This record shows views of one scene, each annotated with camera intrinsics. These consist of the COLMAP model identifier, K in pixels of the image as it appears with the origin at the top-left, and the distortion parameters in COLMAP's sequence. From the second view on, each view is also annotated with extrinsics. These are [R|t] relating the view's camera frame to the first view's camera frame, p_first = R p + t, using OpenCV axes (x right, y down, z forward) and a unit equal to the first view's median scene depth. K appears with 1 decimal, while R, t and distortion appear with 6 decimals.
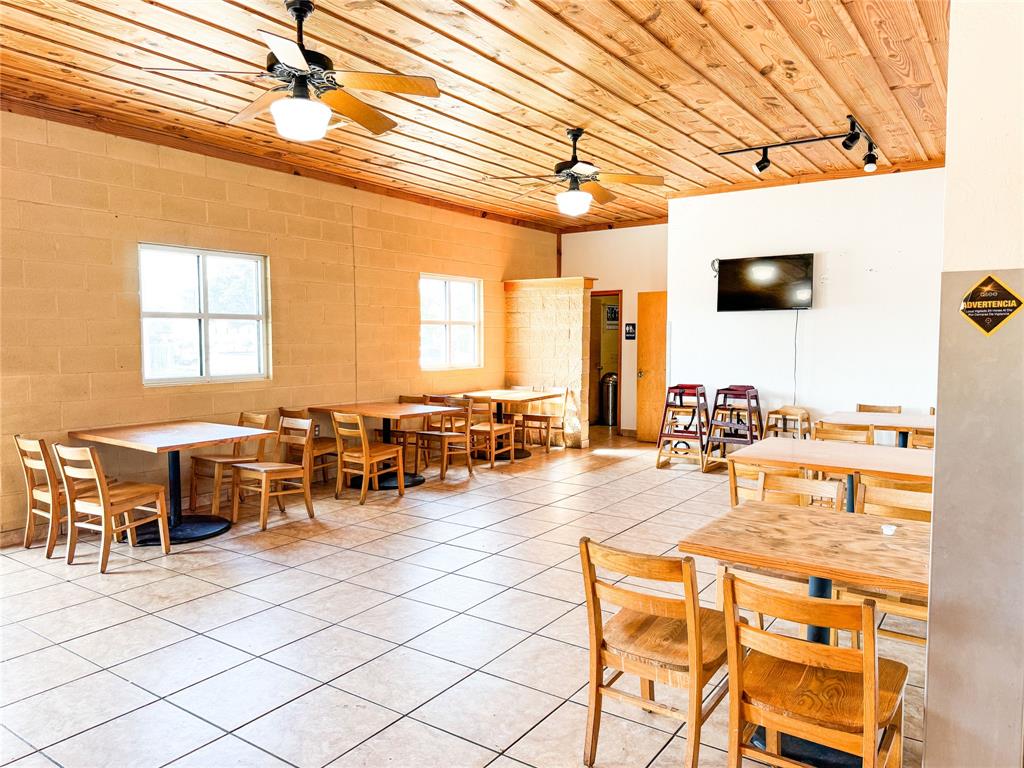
lens RADIAL K [[726.5, 0, 512.0], [0, 726.5, 384.0], [0, 0, 1]] dist [0.054664, -0.003207]
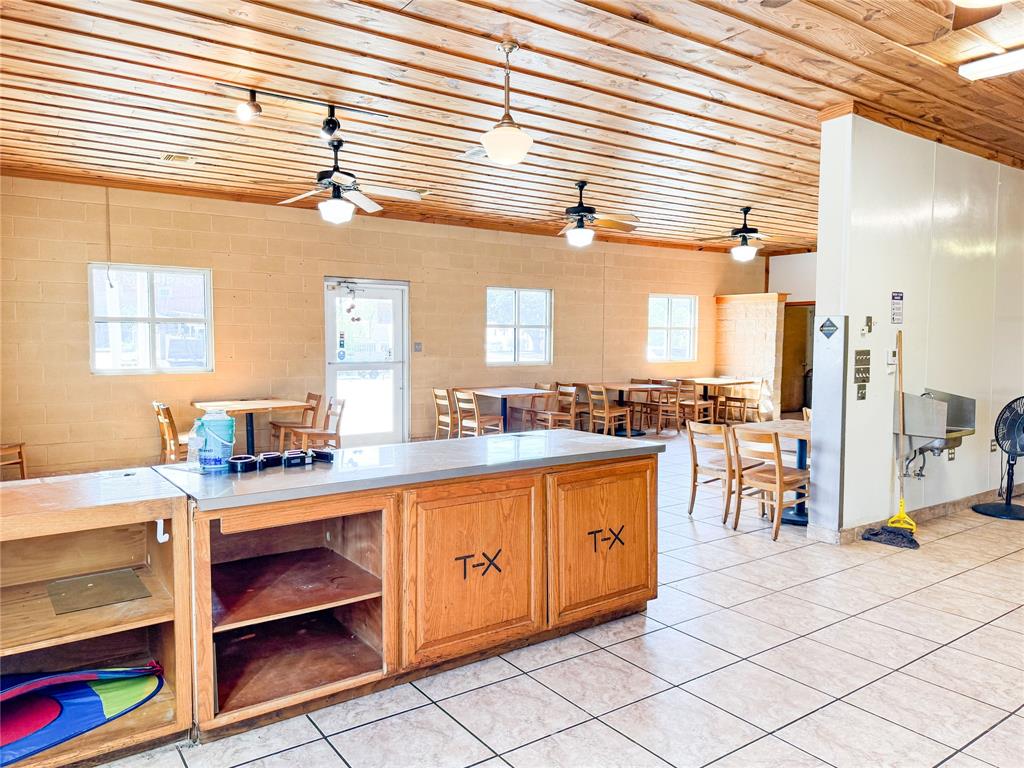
lens RADIAL K [[726.5, 0, 512.0], [0, 726.5, 384.0], [0, 0, 1]] dist [0.054664, -0.003207]
pose [[0.941378, 0.027921, -0.336195, 0.128095], [-0.027636, 0.999602, 0.005634, 0.029521], [0.336219, 0.003987, 0.941775, -0.532622]]
